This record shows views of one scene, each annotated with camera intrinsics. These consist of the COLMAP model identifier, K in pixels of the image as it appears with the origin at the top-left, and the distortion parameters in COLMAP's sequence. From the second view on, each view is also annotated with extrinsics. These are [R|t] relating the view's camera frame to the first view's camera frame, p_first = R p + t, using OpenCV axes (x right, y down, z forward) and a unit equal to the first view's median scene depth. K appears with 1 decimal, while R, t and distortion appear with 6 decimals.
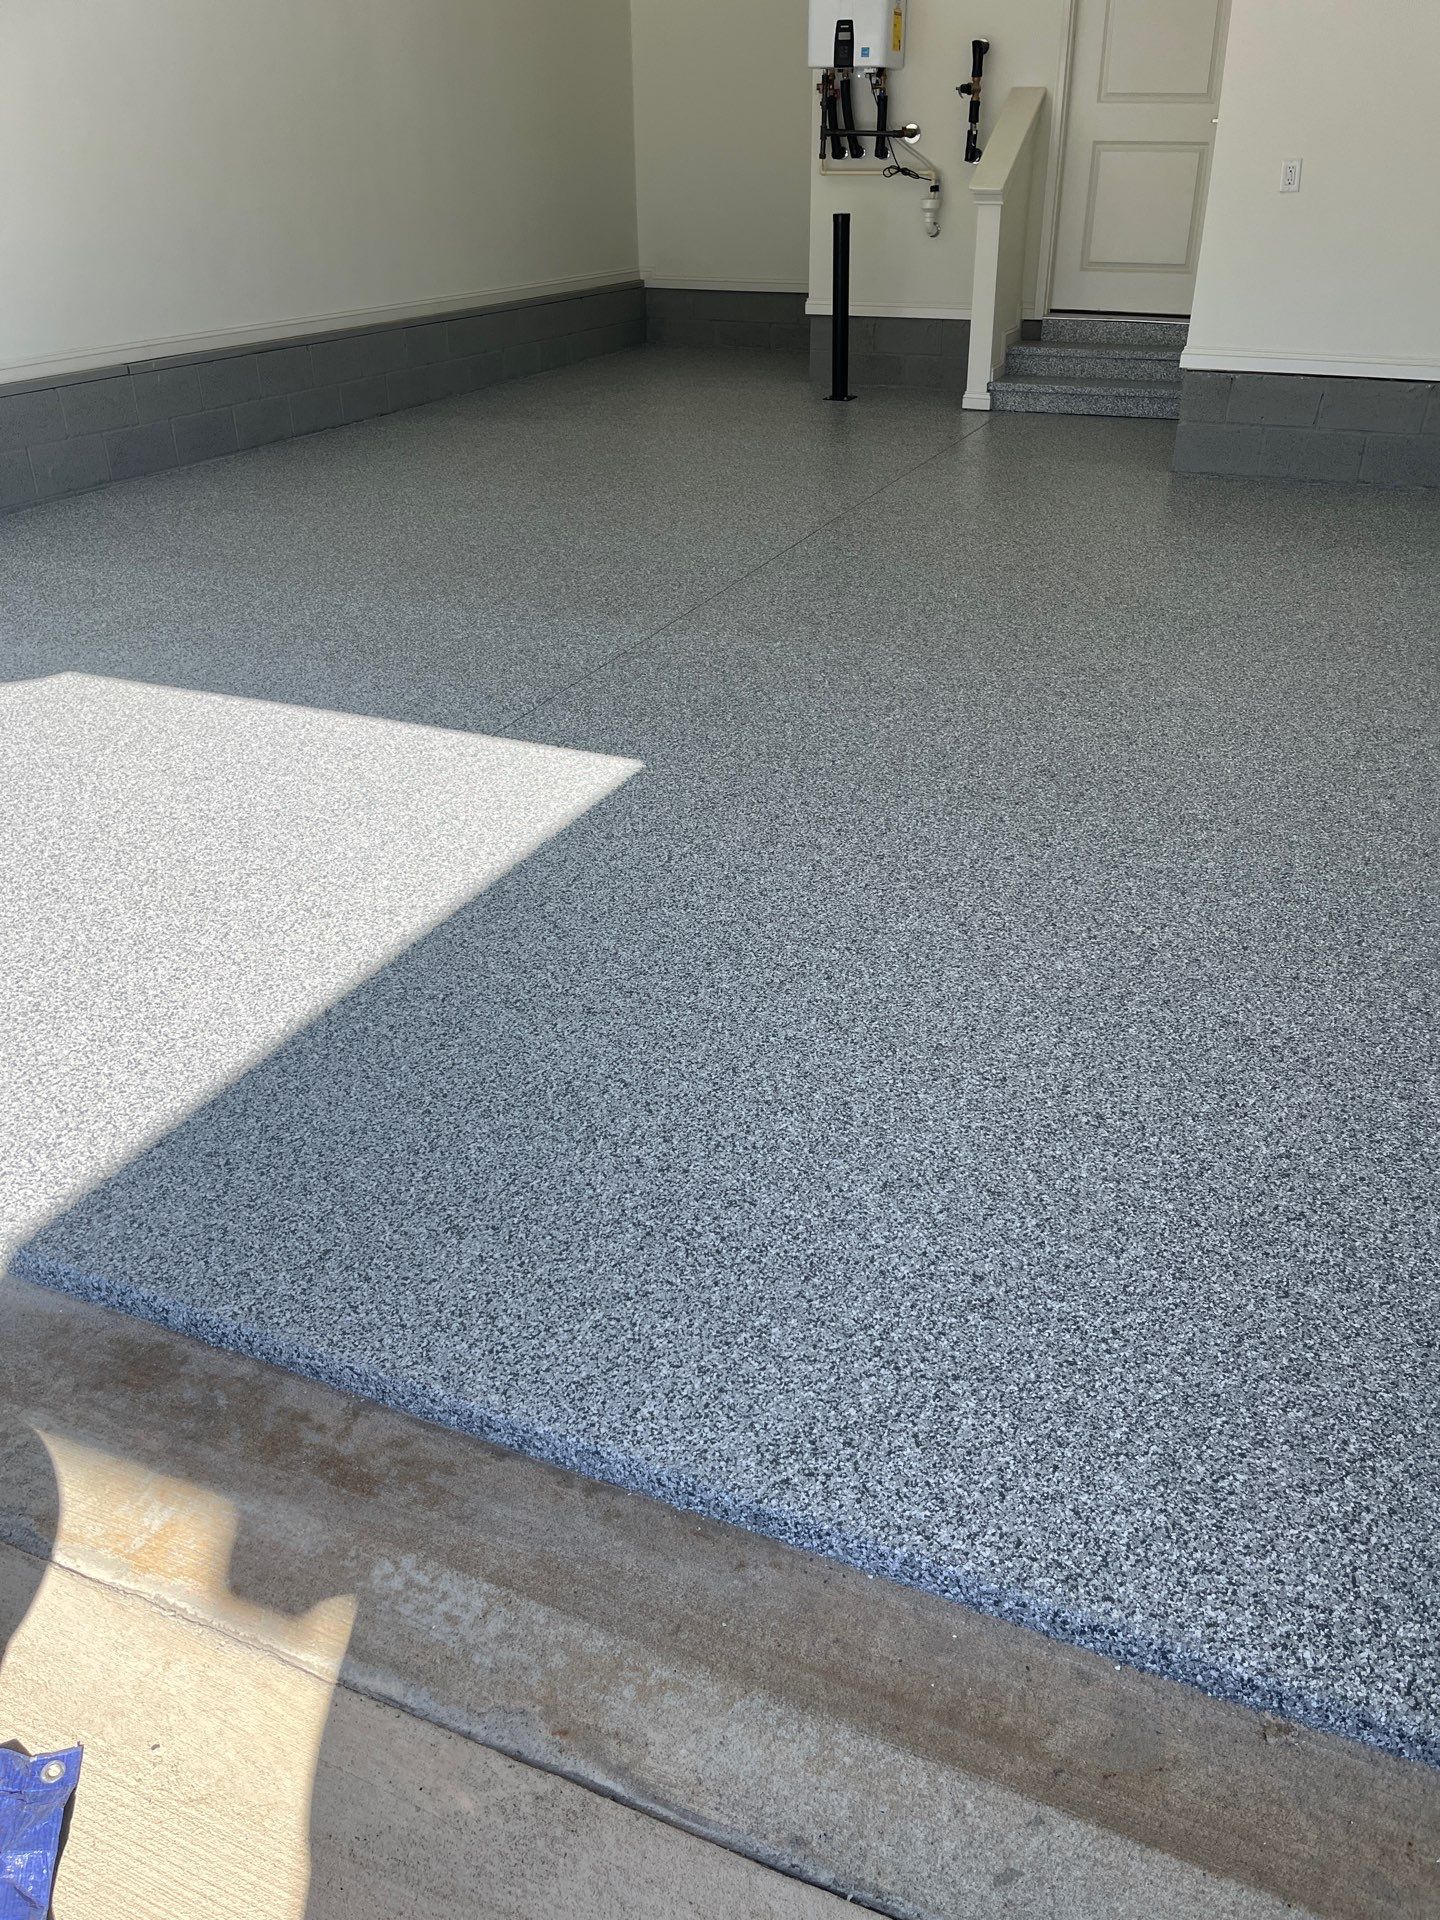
lens RADIAL K [[1425.0, 0, 720.6], [0, 1425.0, 960.2], [0, 0, 1]] dist [0.041233, -0.072043]
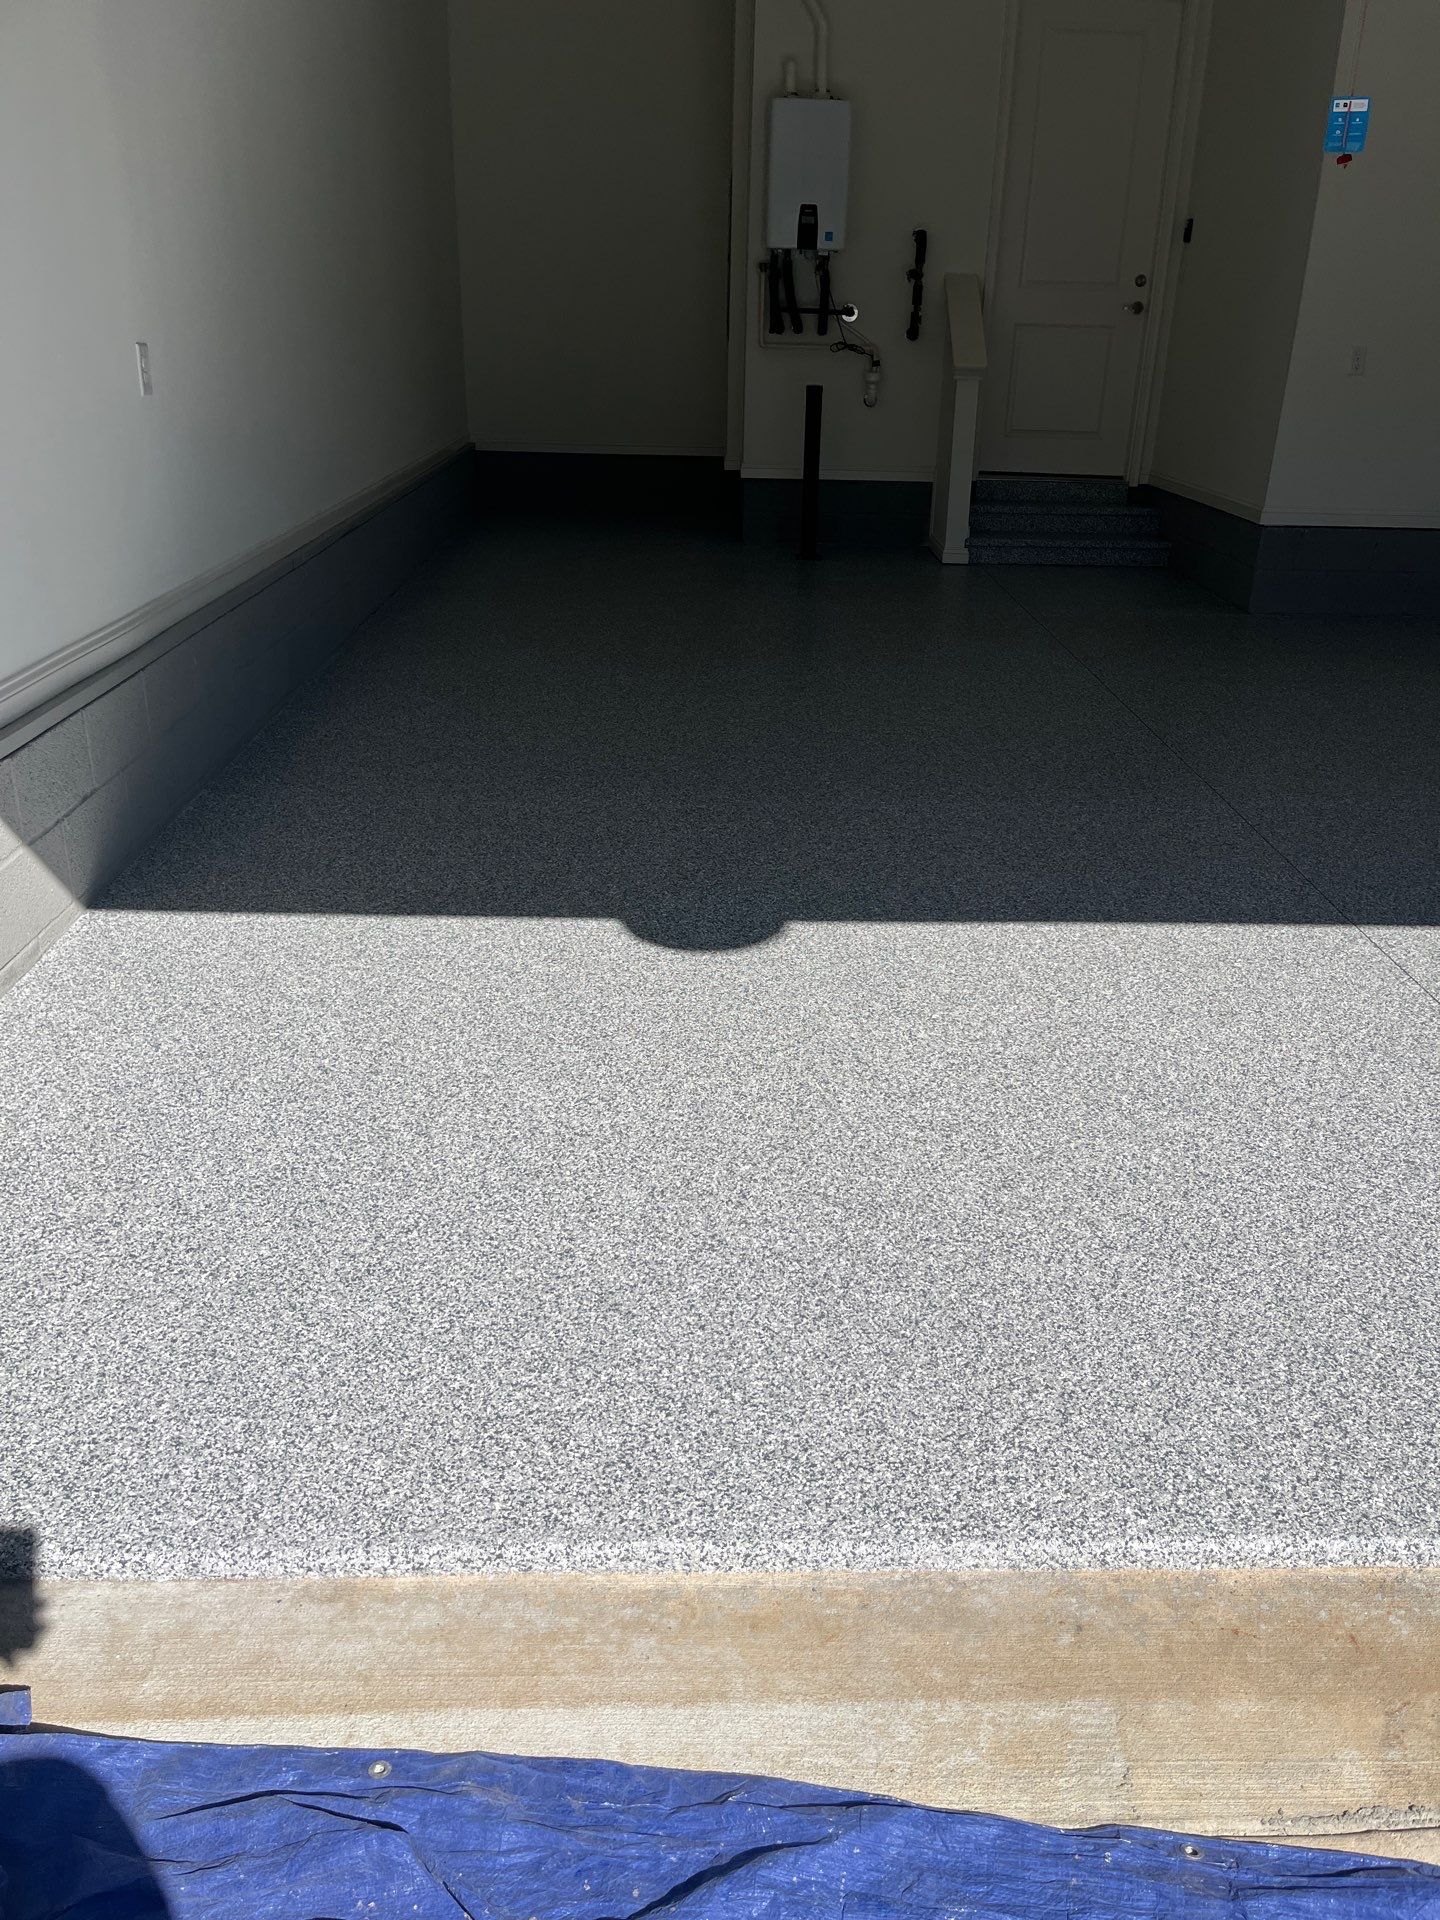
lens RADIAL K [[1425.0, 0, 721.6], [0, 1425.0, 961.6], [0, 0, 1]] dist [0.041233, -0.072043]
pose [[0.912903, -0.146783, 0.380871, -1.343091], [0.178626, 0.982675, -0.049433, -0.232382], [-0.367016, 0.113161, 0.923306, 0.373095]]
